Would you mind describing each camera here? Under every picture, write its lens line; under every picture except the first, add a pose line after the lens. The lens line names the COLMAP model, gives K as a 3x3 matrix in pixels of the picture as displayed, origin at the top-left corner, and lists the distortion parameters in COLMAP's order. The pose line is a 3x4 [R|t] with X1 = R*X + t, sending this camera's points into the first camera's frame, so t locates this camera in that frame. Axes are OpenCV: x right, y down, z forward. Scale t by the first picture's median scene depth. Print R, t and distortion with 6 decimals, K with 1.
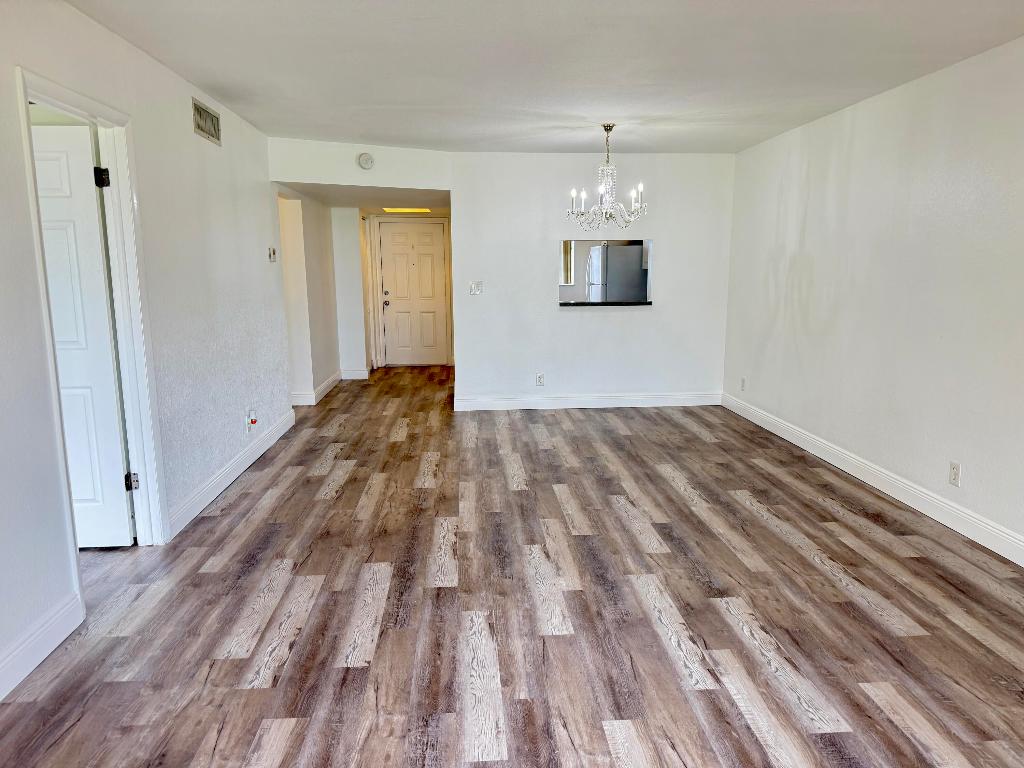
lens RADIAL K [[707.8, 0, 512.0], [0, 707.8, 384.0], [0, 0, 1]] dist [0.165432, -0.288869]
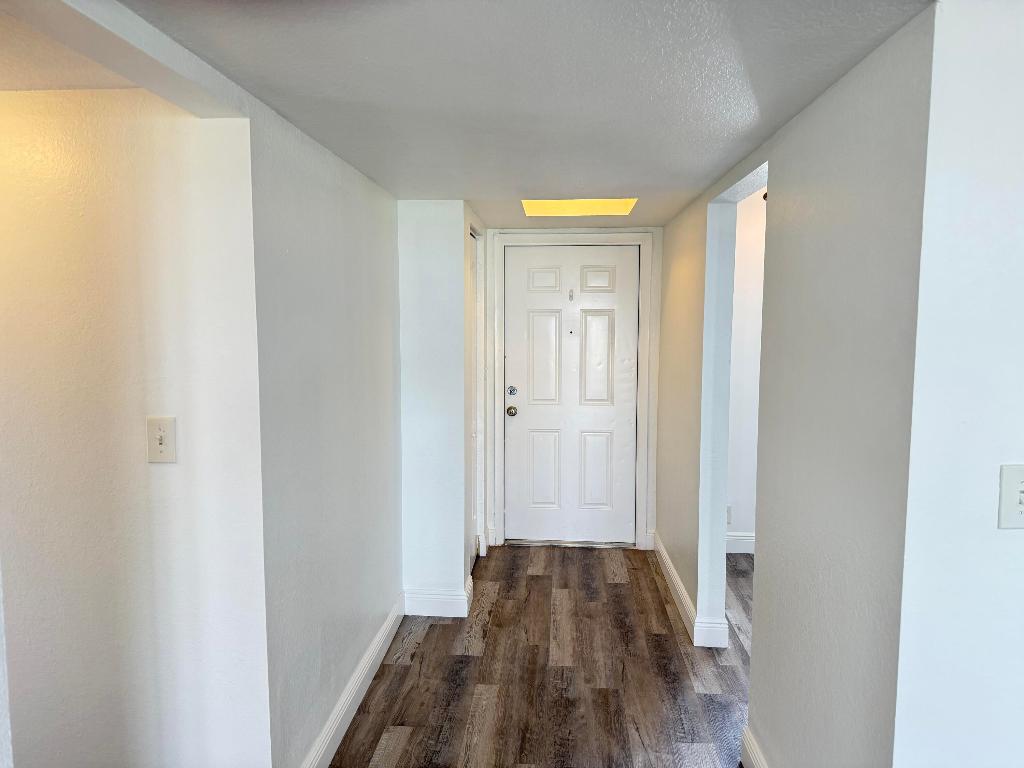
lens RADIAL K [[751.6, 0, 512.0], [0, 751.6, 384.0], [0, 0, 1]] dist [0.006084, 0.001693]
pose [[0.989763, 0.023516, -0.140773, -0.252329], [-0.032859, 0.997382, -0.064412, -0.237749], [0.138889, 0.068379, 0.987944, 1.204965]]
